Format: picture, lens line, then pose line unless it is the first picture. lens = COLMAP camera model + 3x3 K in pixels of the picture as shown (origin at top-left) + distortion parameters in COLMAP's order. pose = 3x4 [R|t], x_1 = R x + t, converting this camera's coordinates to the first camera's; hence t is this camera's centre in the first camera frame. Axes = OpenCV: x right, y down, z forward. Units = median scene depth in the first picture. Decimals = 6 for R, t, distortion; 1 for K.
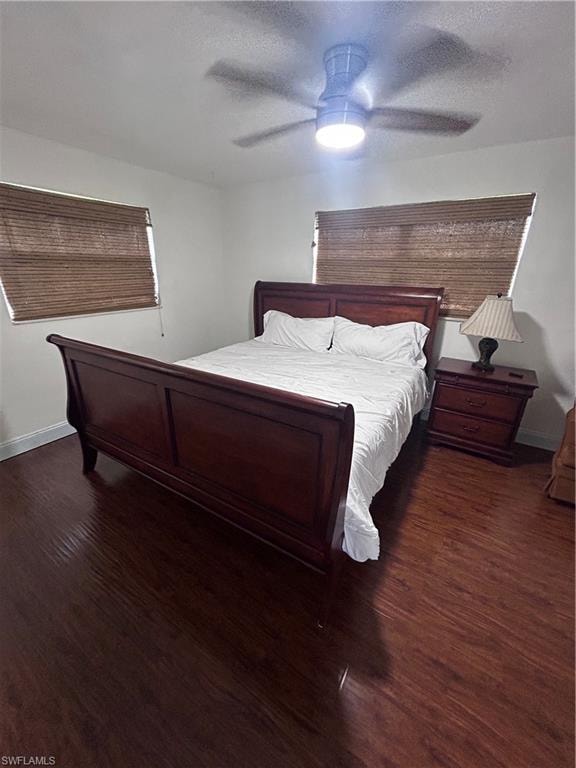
lens RADIAL K [[309.4, 0, 289.1], [0, 309.4, 386.4], [0, 0, 1]] dist [0.002731, -0.000063]
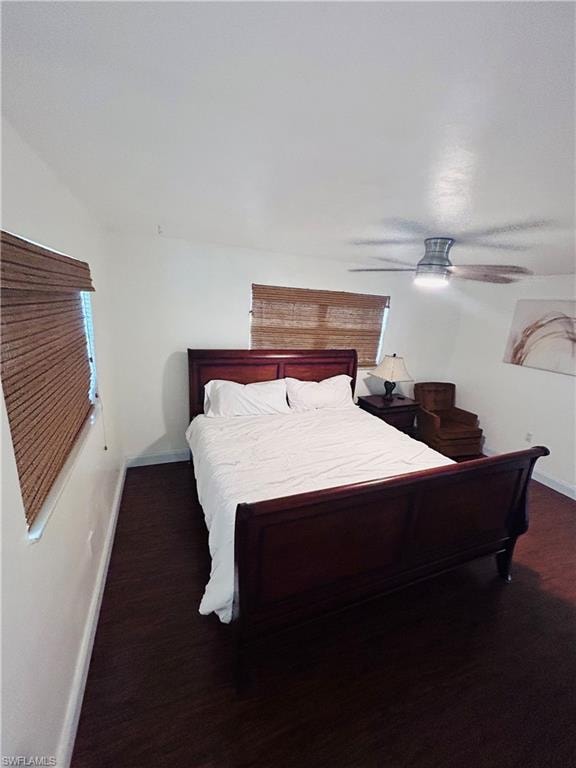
lens RADIAL K [[309.4, 0, 289.1], [0, 309.4, 386.4], [0, 0, 1]] dist [0.002731, -0.000063]
pose [[0.592207, -0.187851, 0.783583, -0.767776], [0.235503, 0.970337, 0.054637, -0.273195], [-0.770604, 0.152179, 0.618879, 0.331693]]
